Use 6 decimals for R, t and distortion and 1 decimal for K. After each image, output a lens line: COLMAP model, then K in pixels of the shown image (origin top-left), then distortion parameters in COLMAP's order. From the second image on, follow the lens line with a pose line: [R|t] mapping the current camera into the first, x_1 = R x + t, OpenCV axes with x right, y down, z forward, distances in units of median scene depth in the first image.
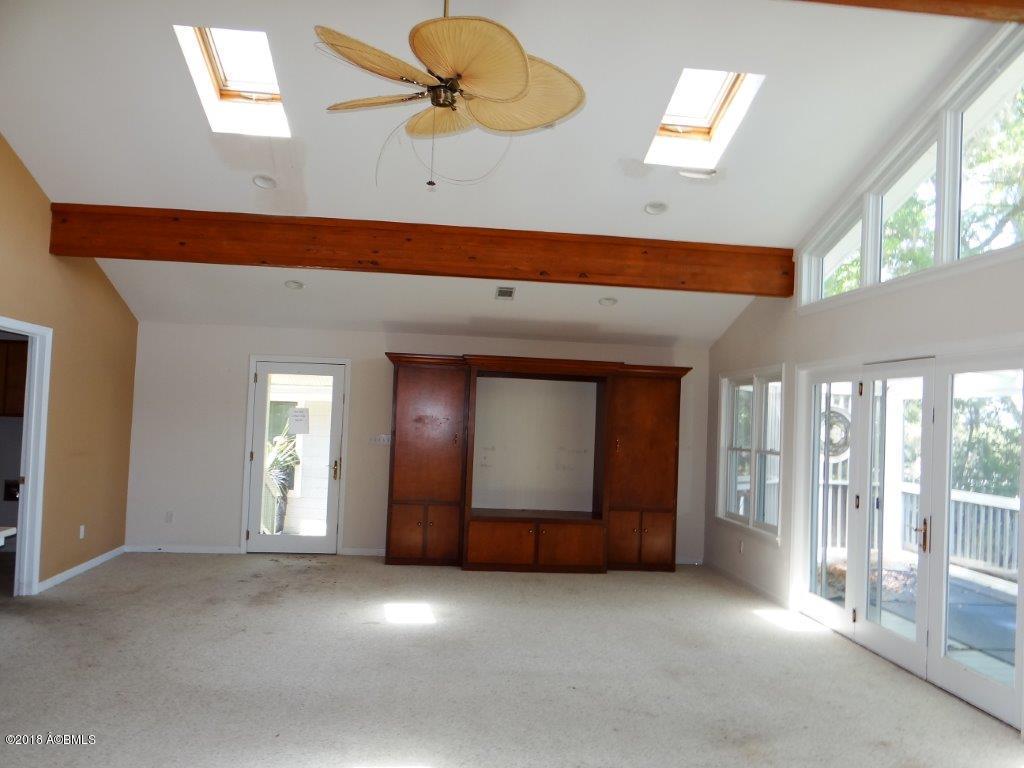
lens RADIAL K [[798.0, 0, 511.2], [0, 798.0, 390.3], [0, 0, 1]] dist [0.011083, 0.020698]
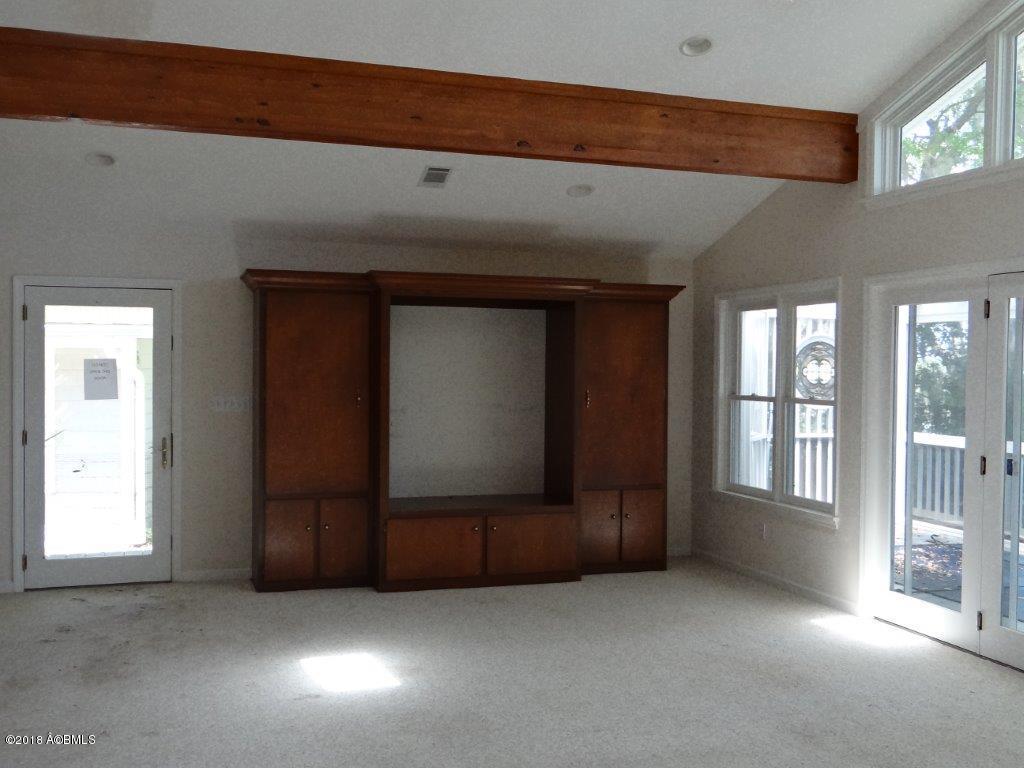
lens RADIAL K [[1037.0, 0, 509.7], [0, 1037.0, 390.4], [0, 0, 1]] dist [0.012533, 0.000000]
pose [[0.975161, -0.036372, 0.218489, -0.159426], [0.021762, 0.997386, 0.068903, -0.003025], [-0.220424, -0.062437, 0.973404, 0.152759]]
